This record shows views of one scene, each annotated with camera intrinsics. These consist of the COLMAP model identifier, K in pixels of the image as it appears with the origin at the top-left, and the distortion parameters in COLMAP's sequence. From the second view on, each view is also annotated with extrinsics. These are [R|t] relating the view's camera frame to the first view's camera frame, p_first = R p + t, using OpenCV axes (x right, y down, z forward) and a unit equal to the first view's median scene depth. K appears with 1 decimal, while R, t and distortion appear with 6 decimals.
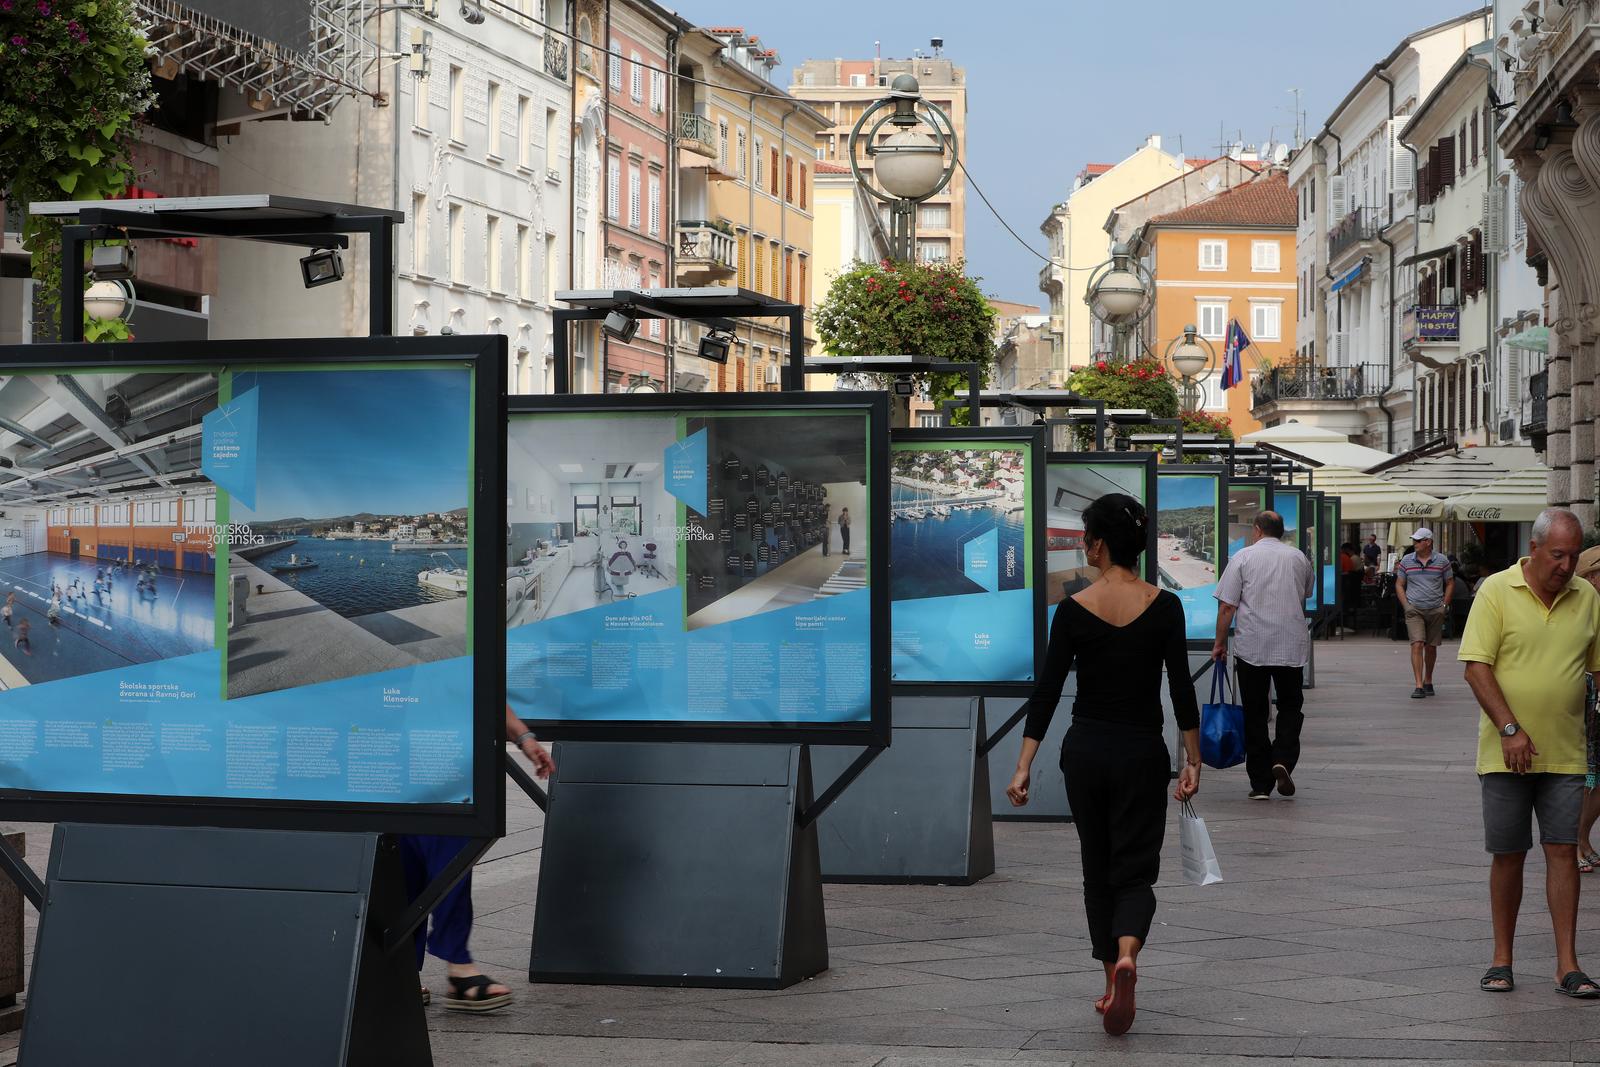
lens RADIAL K [[3435.6, 0, 800.1], [0, 3435.6, 576.4], [0, 0, 1]] dist [-0.252736, 0.189138]
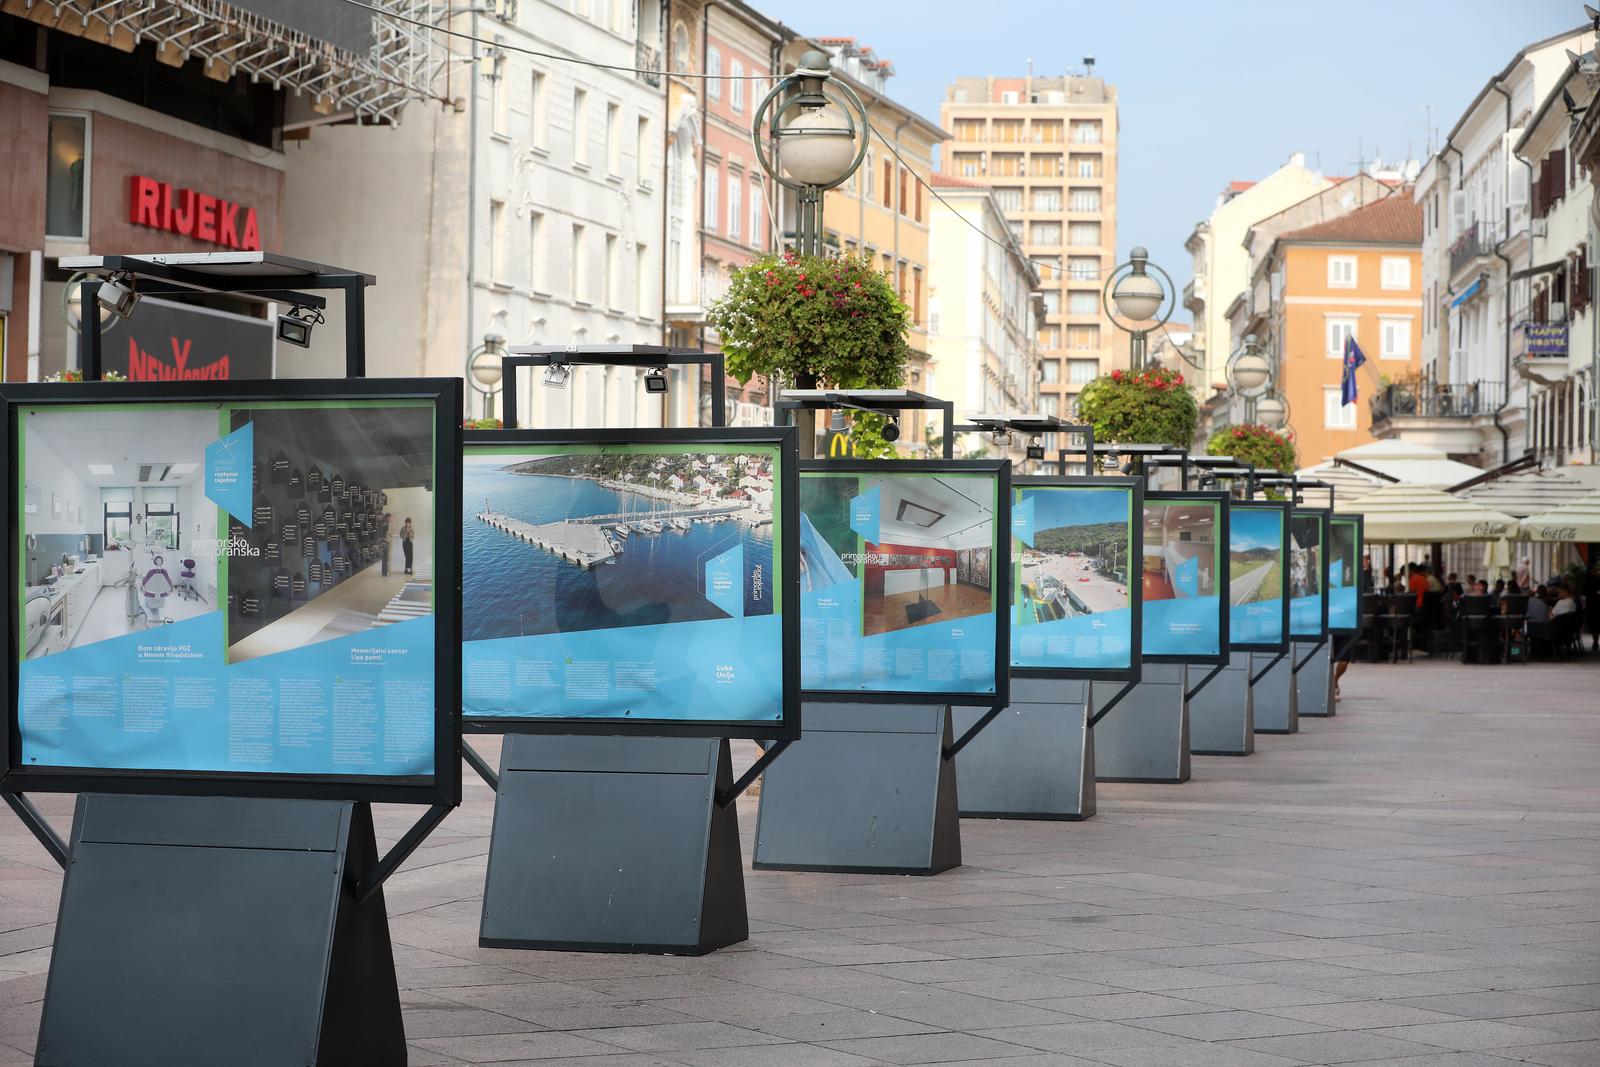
lens RADIAL K [[3435.6, 0, 800.1], [0, 3435.6, 576.4], [0, 0, 1]] dist [-0.252736, 0.189138]
pose [[0.999166, 0.007447, -0.040147, 0.066598], [-0.007625, 0.999962, -0.004270, -0.001435], [0.040113, 0.004572, 0.999185, 0.082542]]
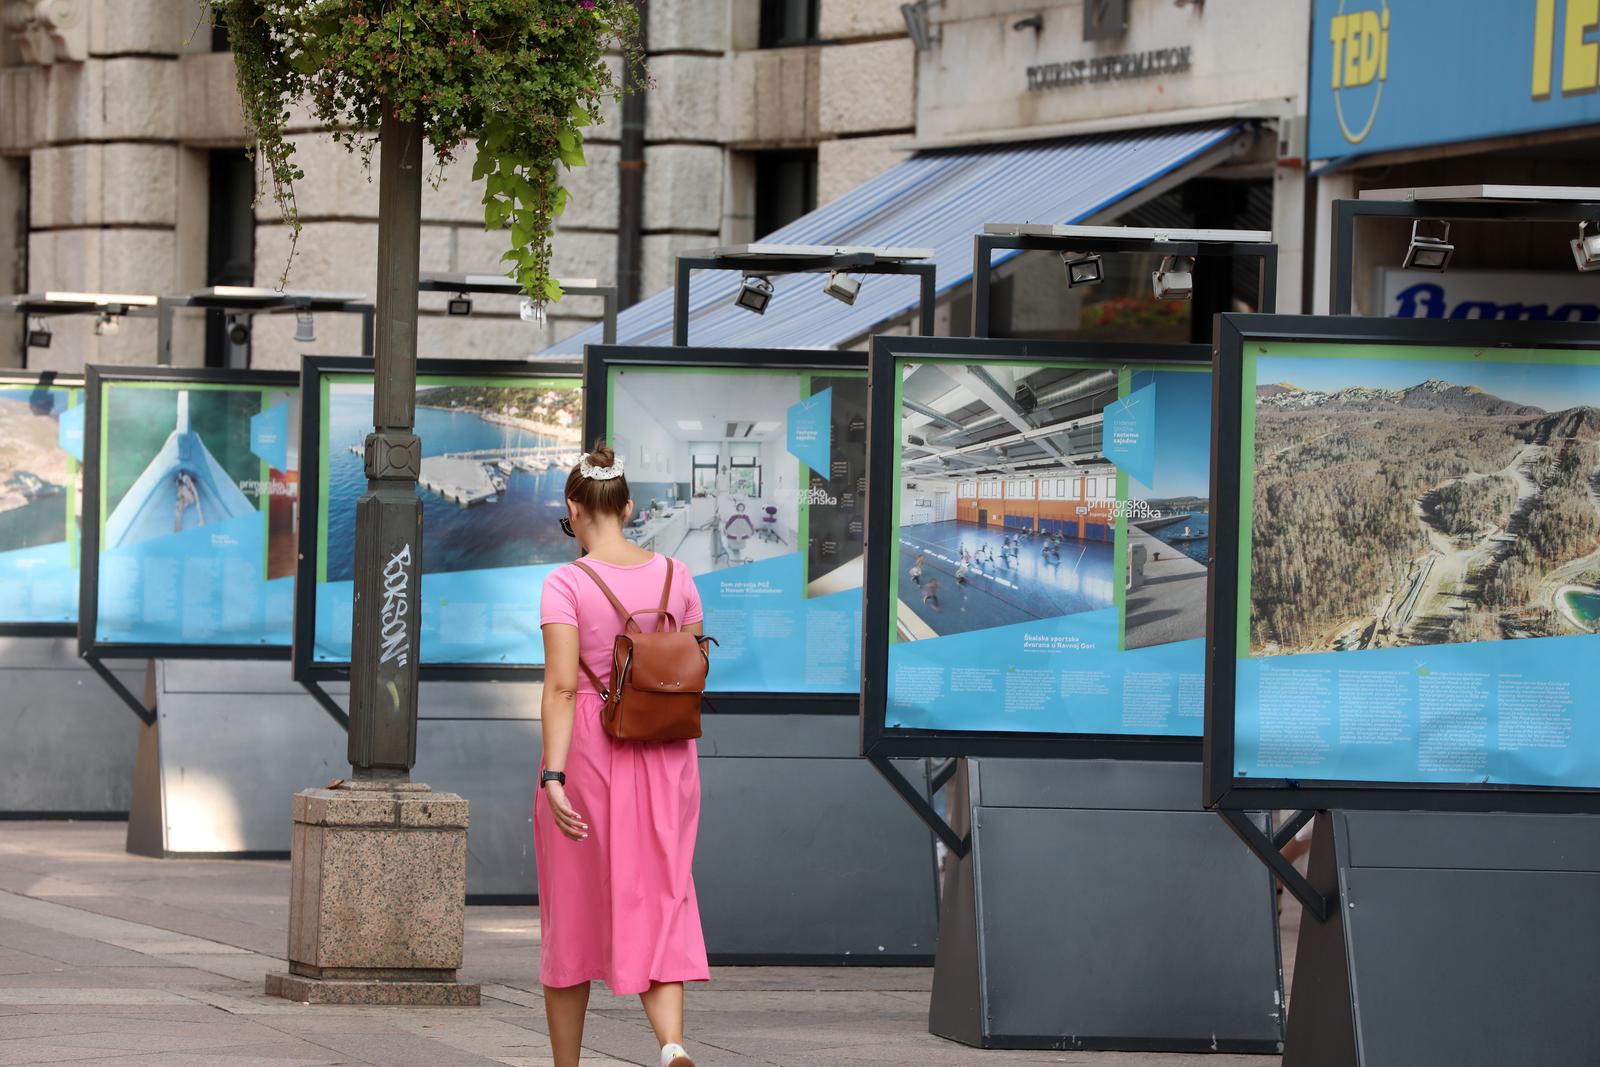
lens RADIAL K [[7613.5, 0, 800.0], [0, 7613.5, 533.5], [0, 0, 1]] dist [1.175164, -1.741246]
pose [[0.871295, 0.016877, 0.490469, -0.514247], [-0.017696, 0.999839, -0.002968, 0.001939], [-0.490440, -0.006094, 0.871454, -0.406971]]
